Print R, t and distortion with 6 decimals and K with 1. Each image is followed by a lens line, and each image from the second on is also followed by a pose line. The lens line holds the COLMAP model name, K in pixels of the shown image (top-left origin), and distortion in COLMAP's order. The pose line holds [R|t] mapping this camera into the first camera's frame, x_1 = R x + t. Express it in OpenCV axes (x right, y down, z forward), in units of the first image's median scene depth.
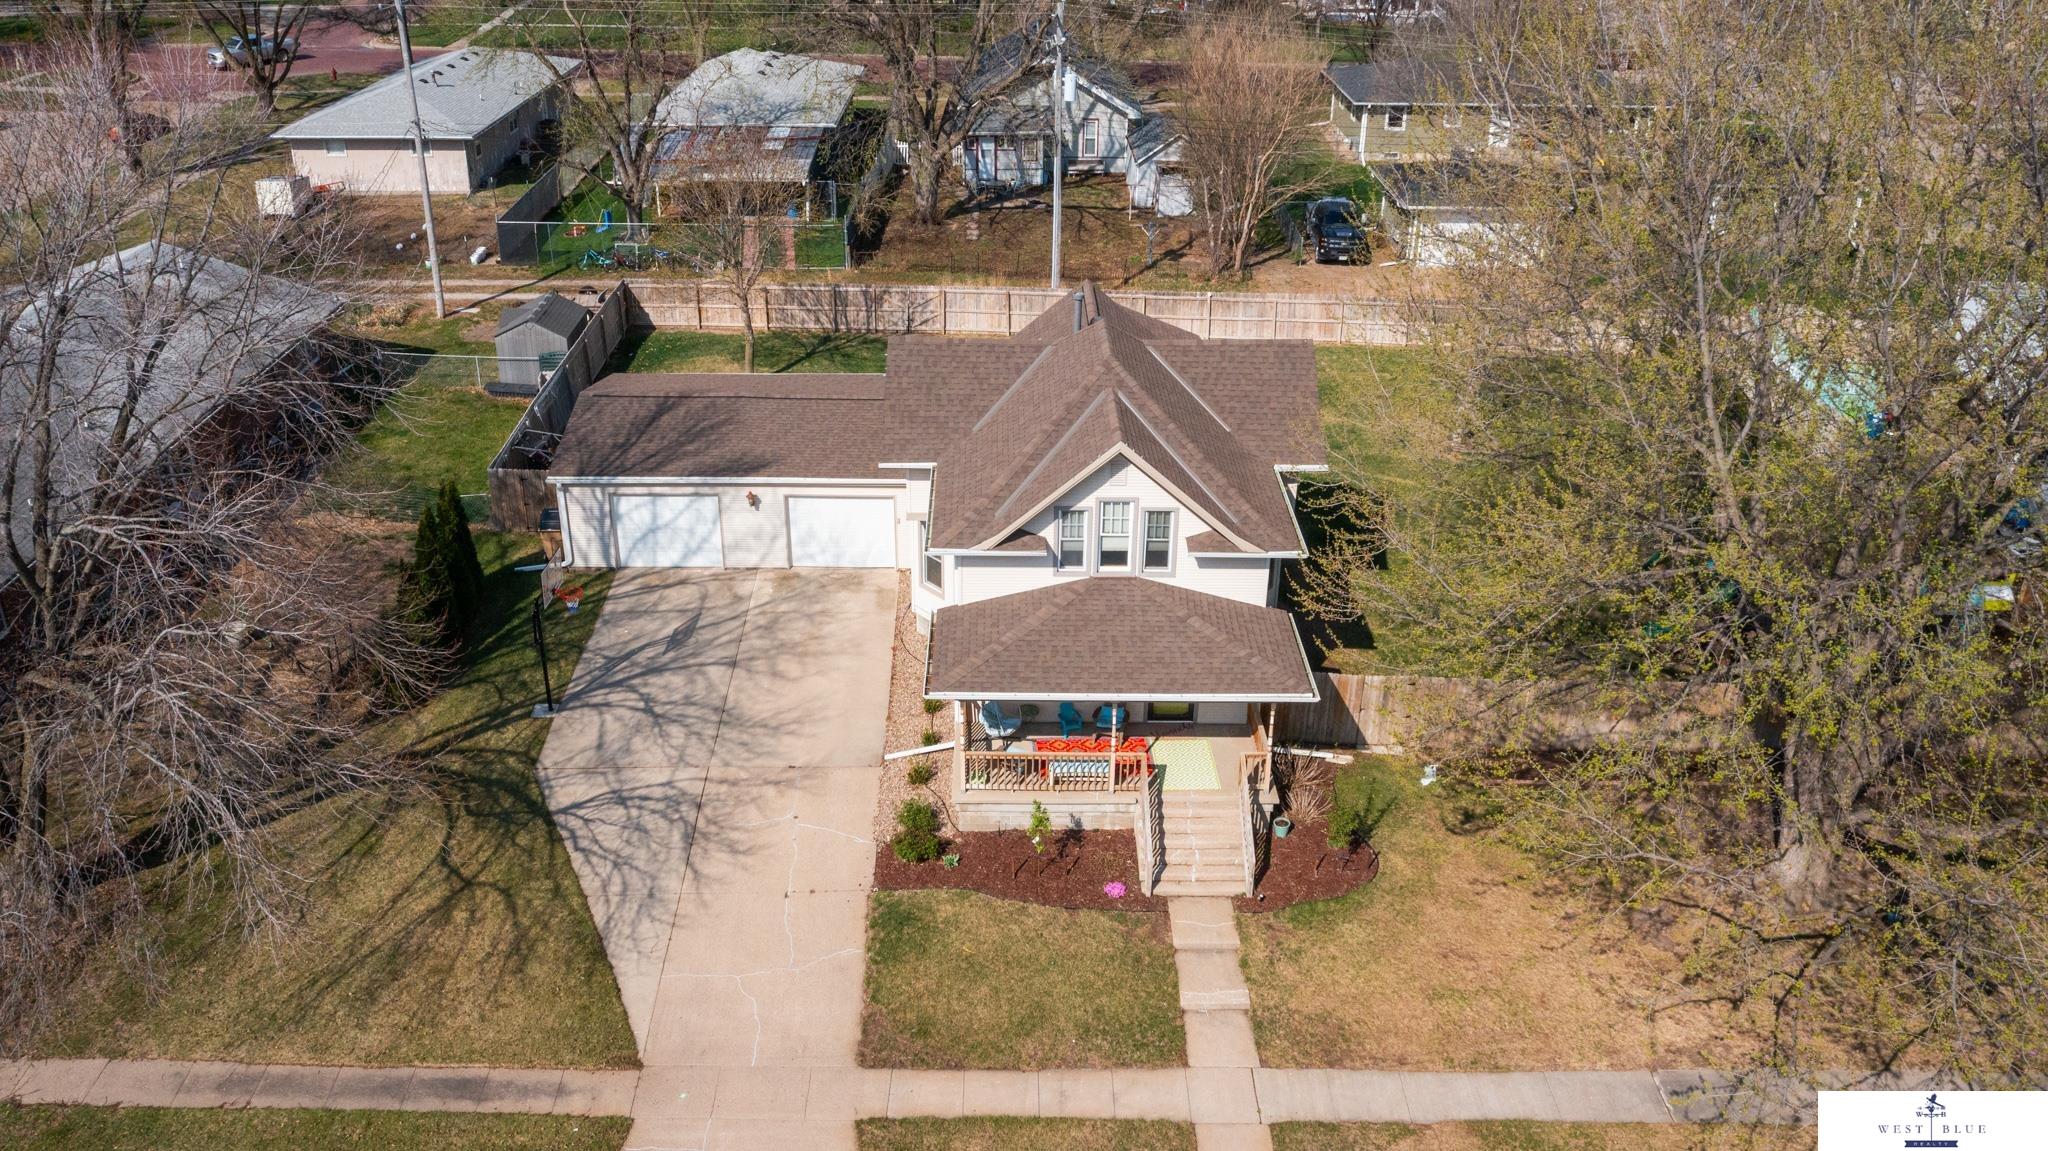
lens RADIAL K [[1612.8, 0, 1023.1], [0, 1612.8, 579.6], [0, 0, 1]] dist [-0.029237, 0.001023]
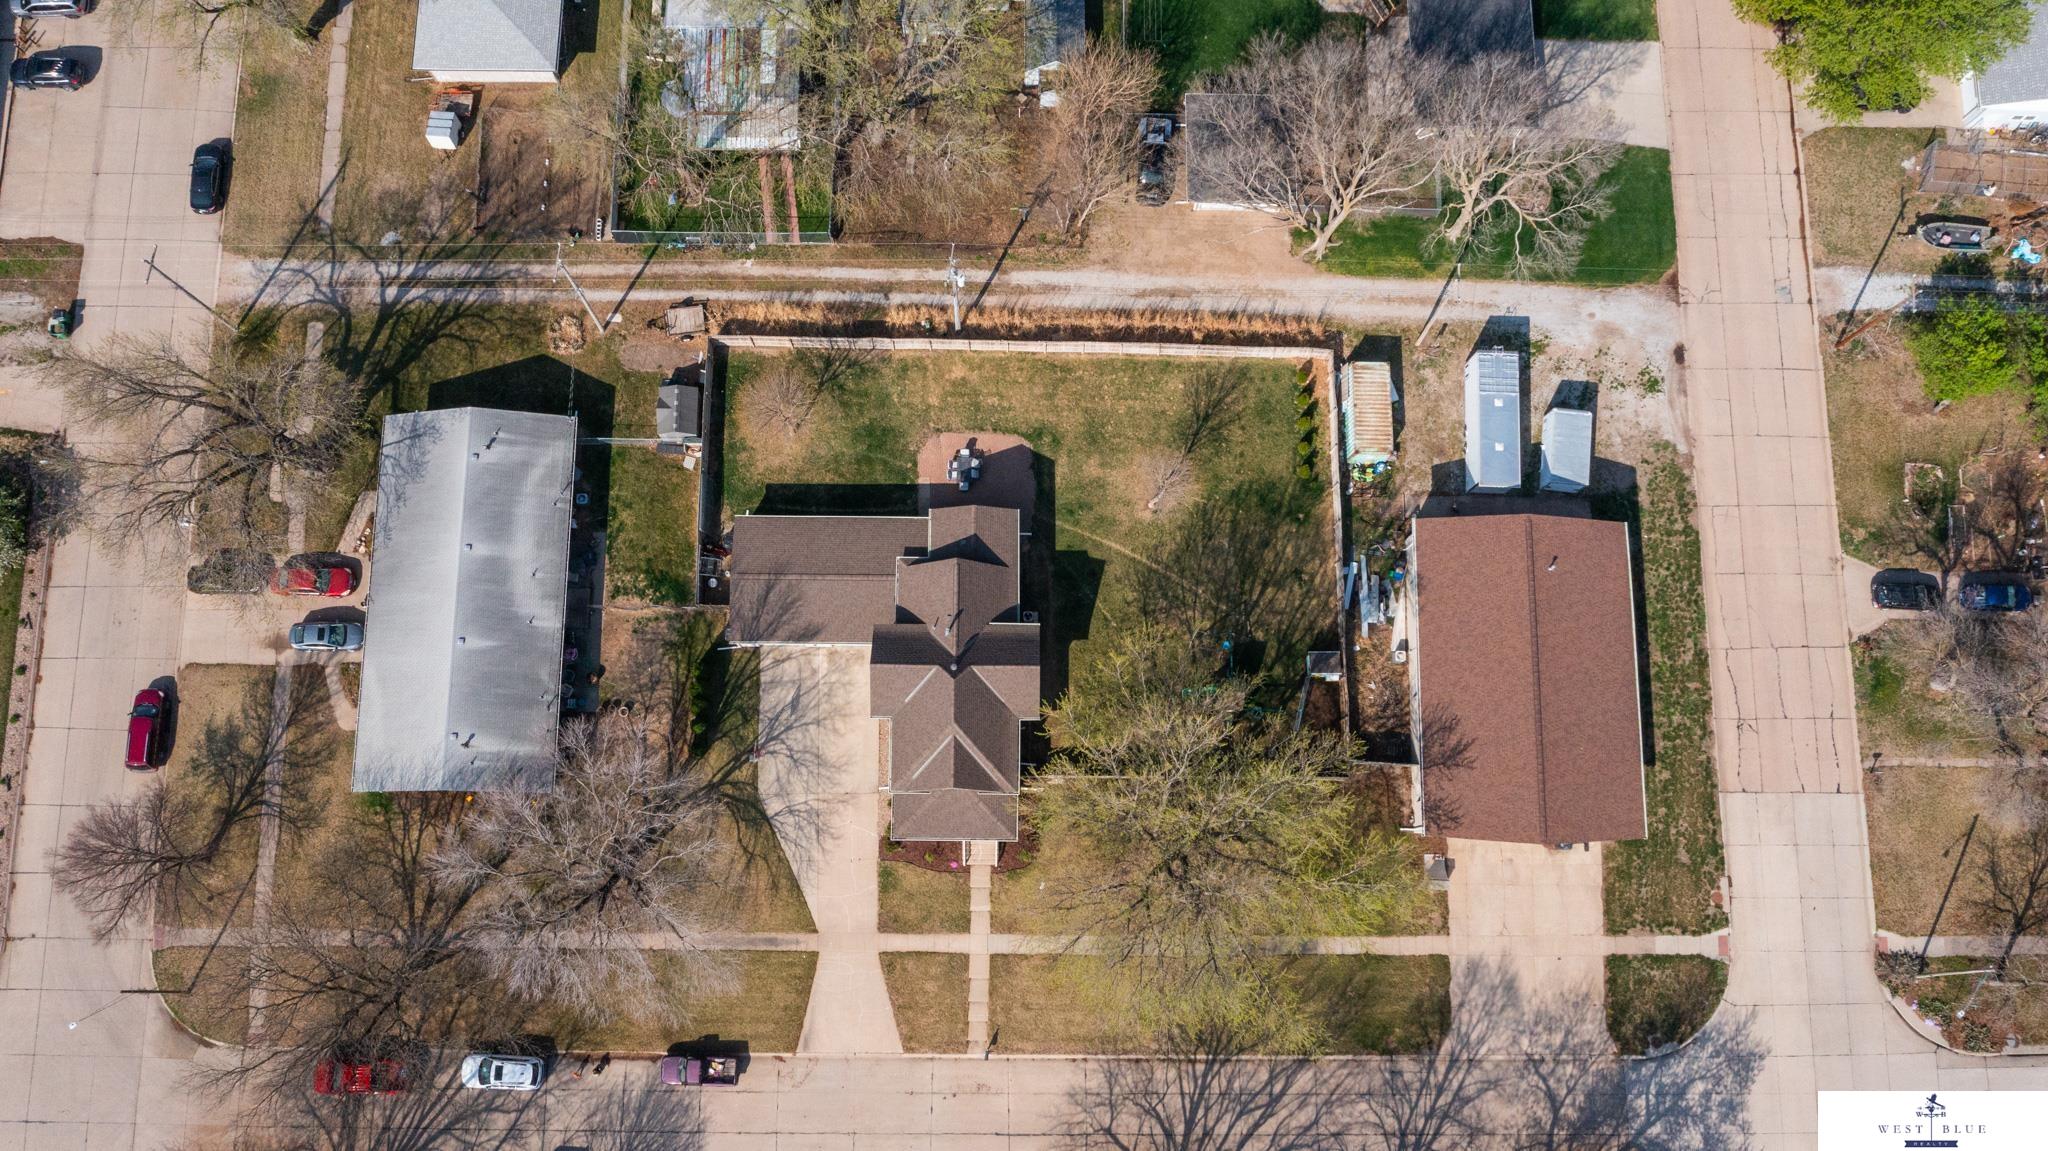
lens RADIAL K [[1612.8, 0, 1012.2], [0, 1612.8, 580.4], [0, 0, 1]] dist [-0.029237, 0.001023]
pose [[0.999868, 0.015807, -0.003756, 0.164100], [-0.006981, 0.626715, 0.779217, -2.487831], [0.014671, -0.779088, 0.626743, -0.529984]]
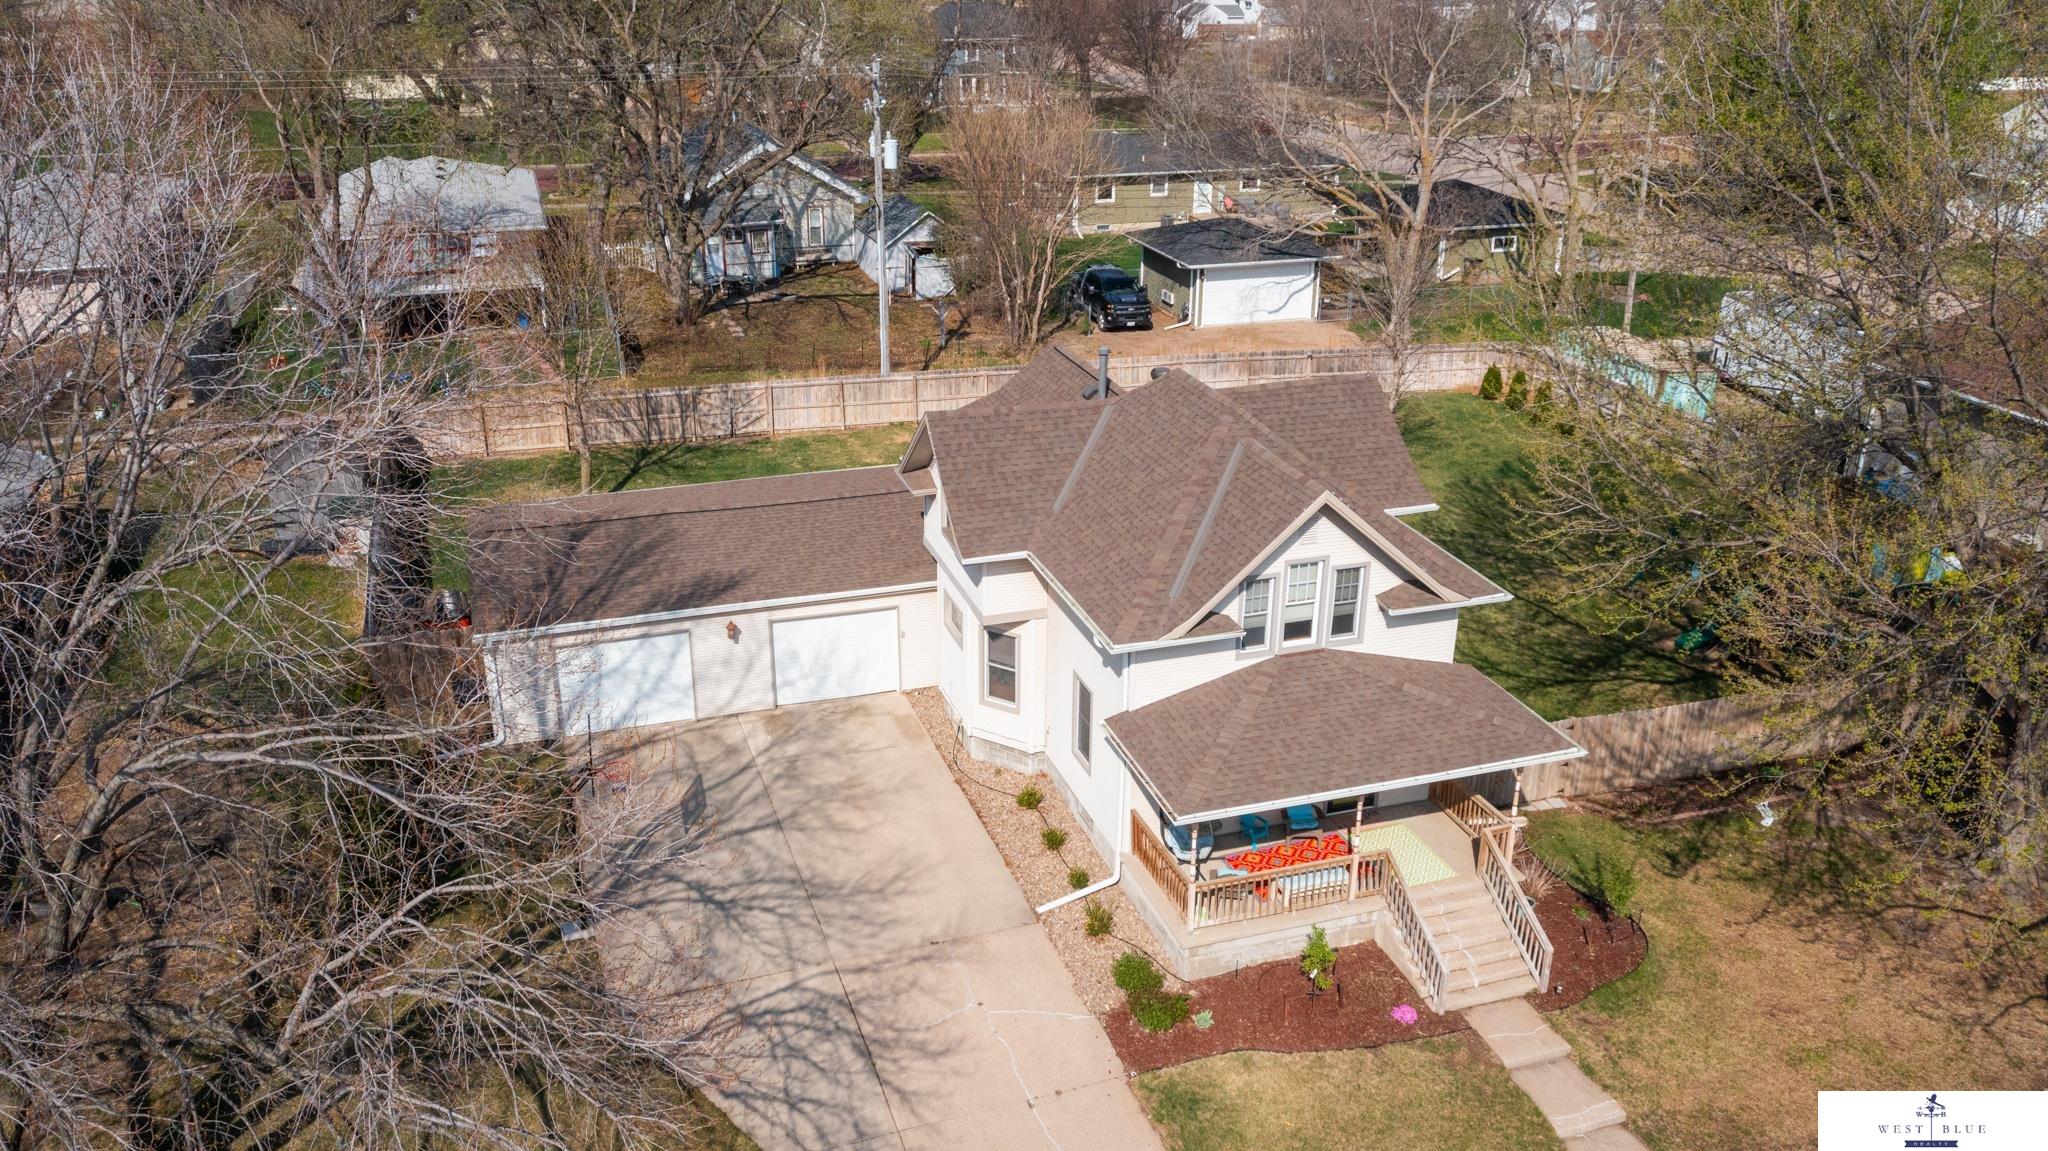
lens RADIAL K [[1612.8, 0, 1028.0], [0, 1612.8, 574.8], [0, 0, 1]] dist [-0.029237, 0.001023]
pose [[0.952493, -0.119573, 0.280108, -0.316847], [0.139473, 0.988852, -0.052149, -0.017596], [-0.270749, 0.088739, 0.958551, 0.212364]]
